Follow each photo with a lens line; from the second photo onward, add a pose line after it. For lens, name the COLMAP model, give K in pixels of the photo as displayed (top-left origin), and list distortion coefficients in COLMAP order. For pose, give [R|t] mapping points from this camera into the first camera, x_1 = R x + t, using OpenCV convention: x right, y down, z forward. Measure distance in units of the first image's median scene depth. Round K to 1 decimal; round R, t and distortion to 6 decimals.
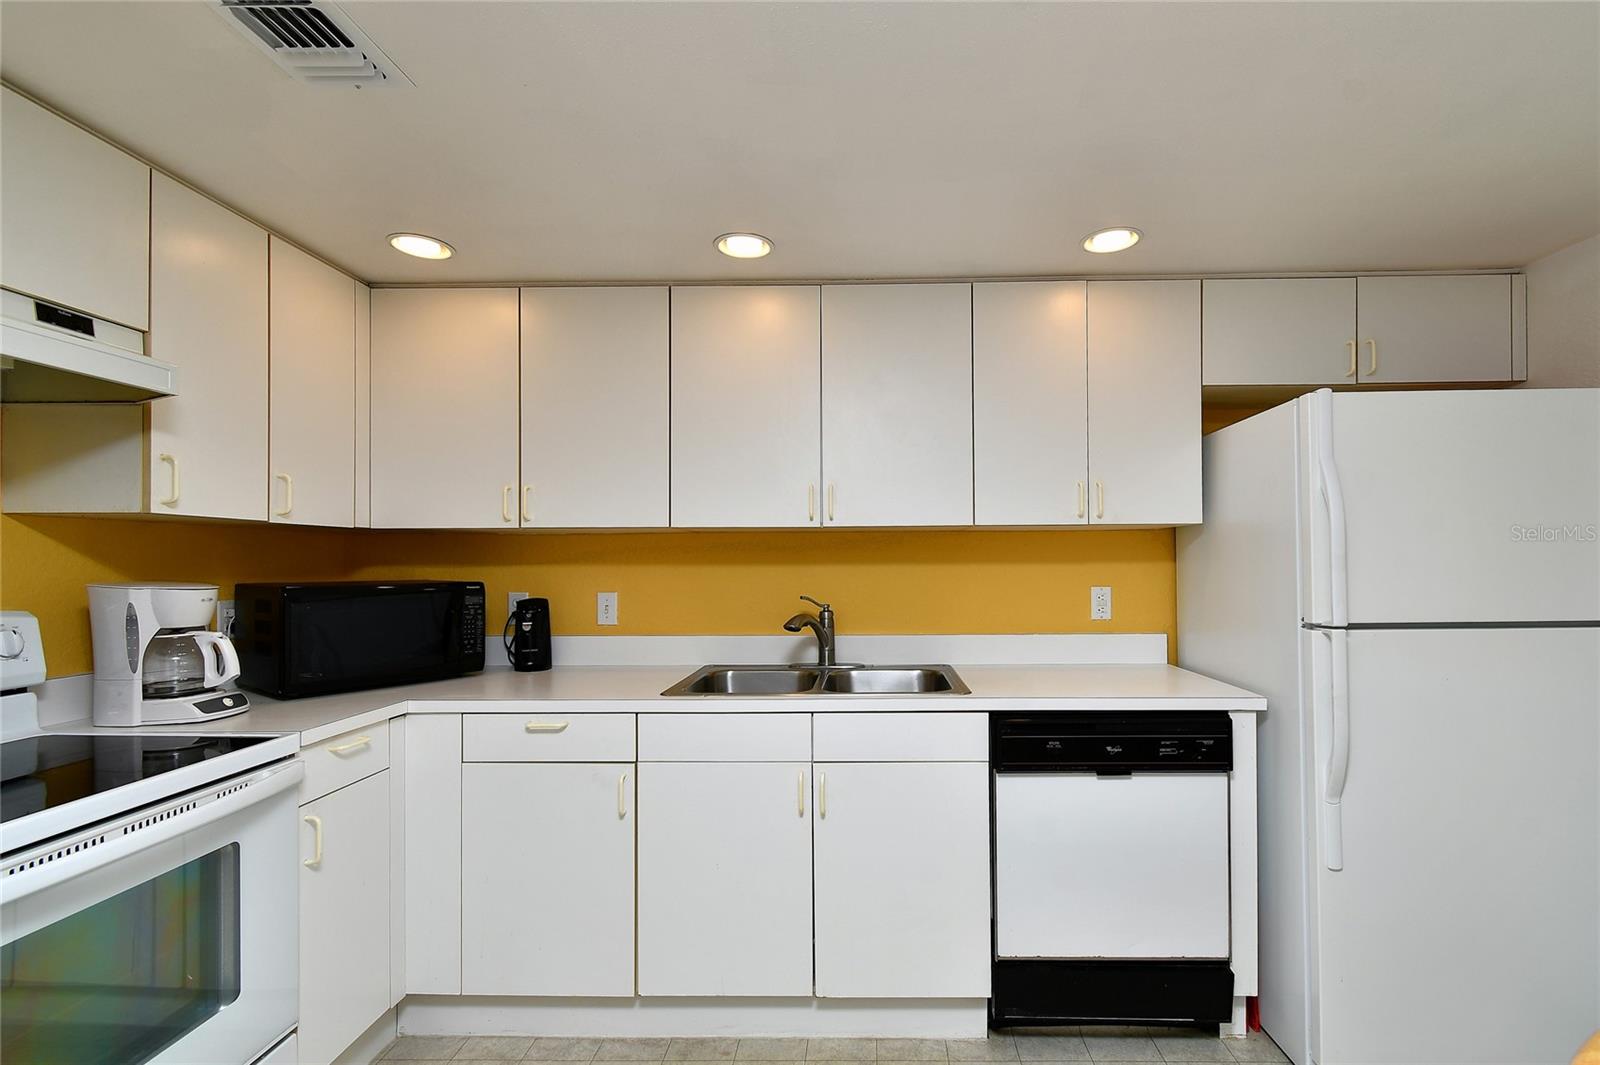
lens RADIAL K [[725.9, 0, 858.7], [0, 725.9, 559.1], [0, 0, 1]] dist [0.002079, -0.000423]
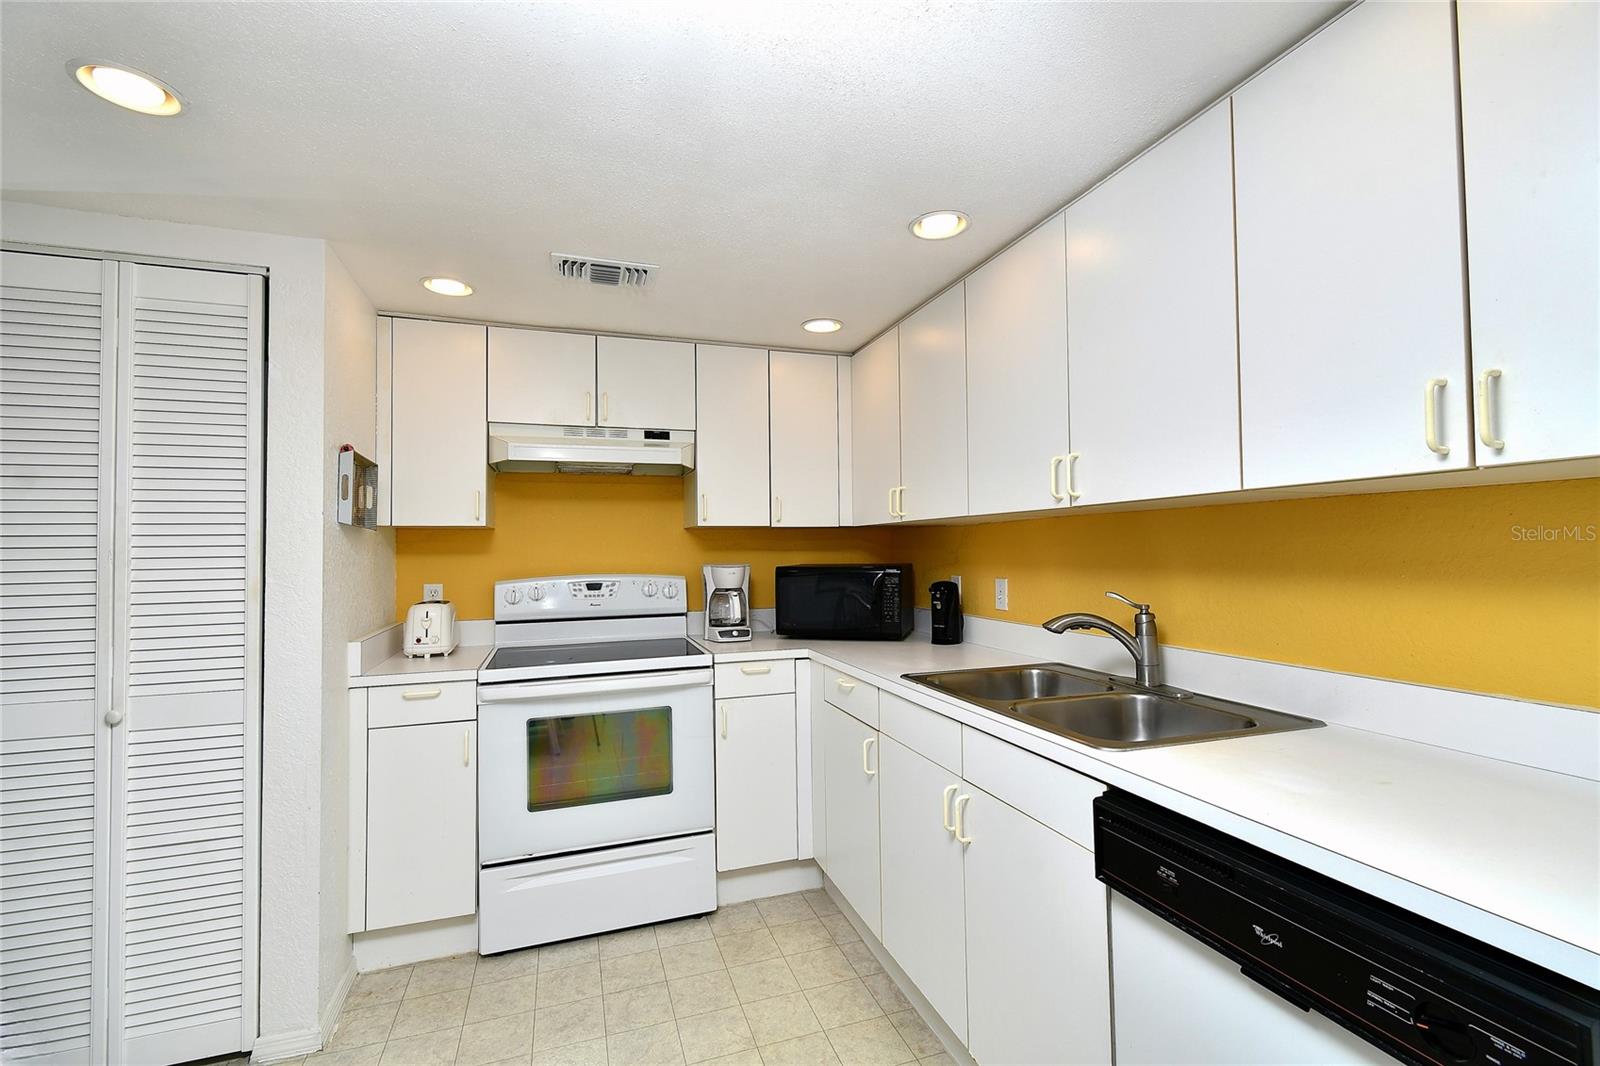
lens RADIAL K [[701.7, 0, 800.0], [0, 701.7, 533.0], [0, 0, 1]] dist [-0.000014, -0.000373]
pose [[0.334526, -0.023029, -0.942105, 0.678253], [0.013848, 0.999714, -0.019520, -0.005568], [0.942285, -0.006516, 0.334750, 0.529585]]
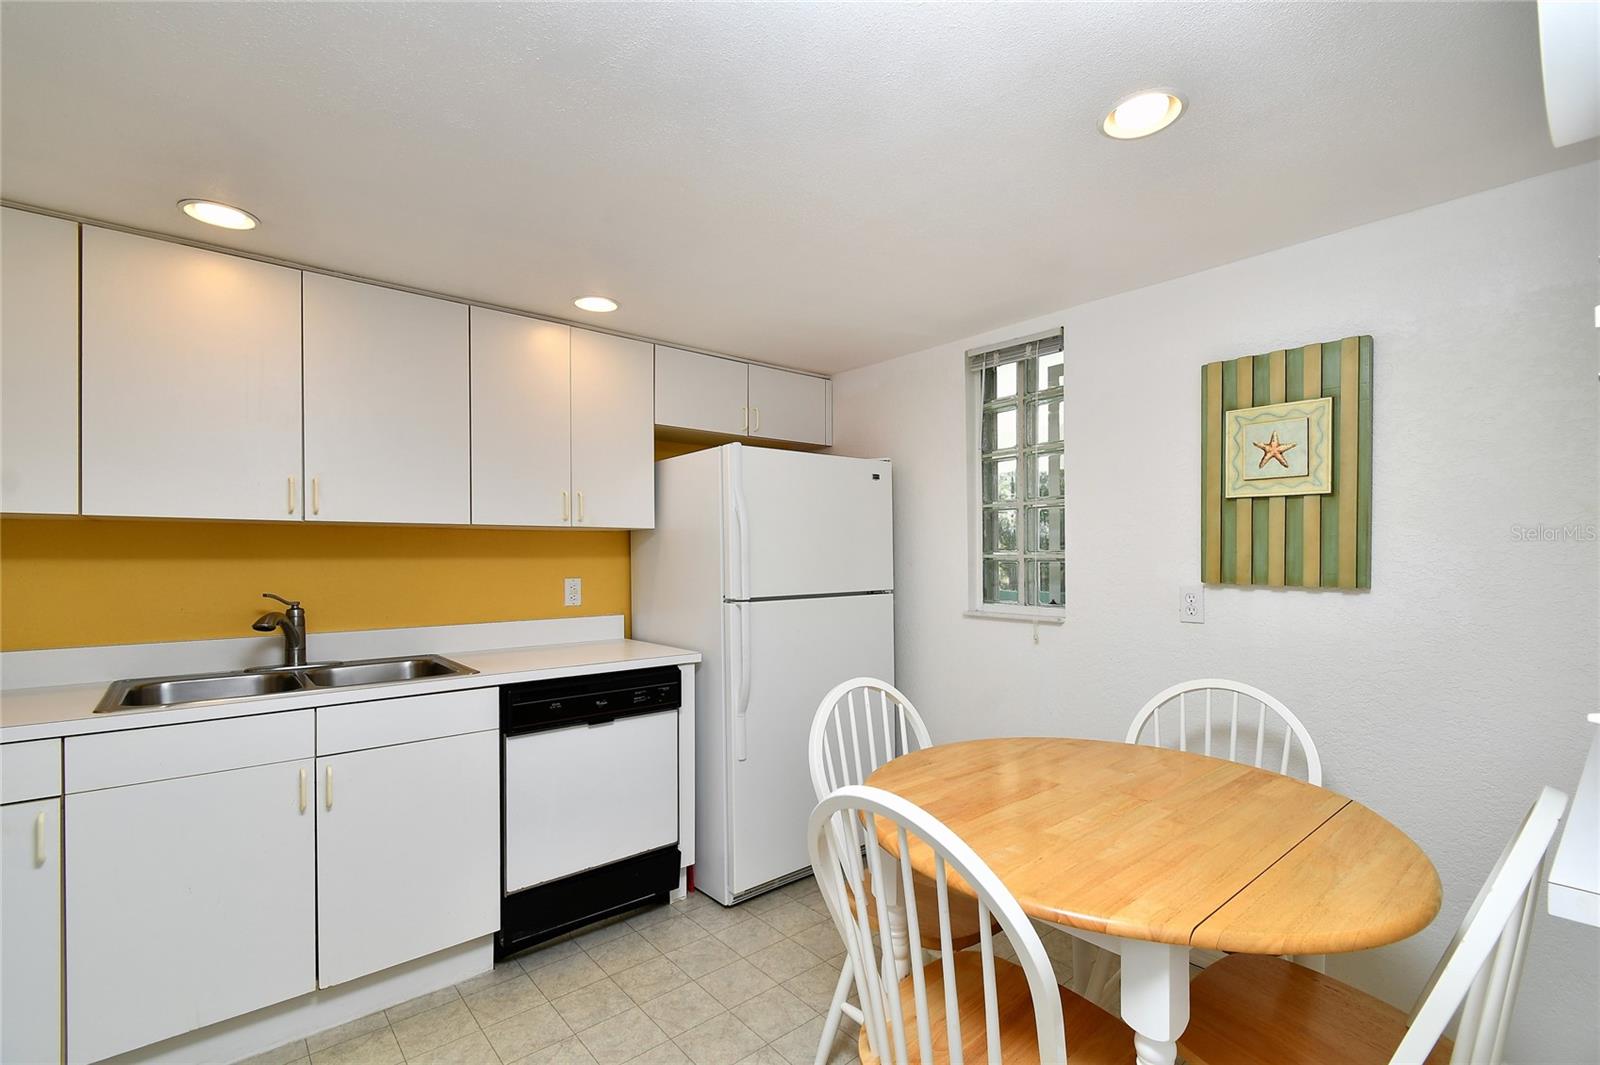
lens RADIAL K [[708.2, 0, 800.8], [0, 708.2, 562.9], [0, 0, 1]] dist [0.000514, -0.000057]
pose [[0.753898, -0.003315, 0.656983, -0.199680], [-0.003424, 0.999954, 0.008974, 0.001004], [-0.656982, -0.009016, 0.753852, -0.171612]]
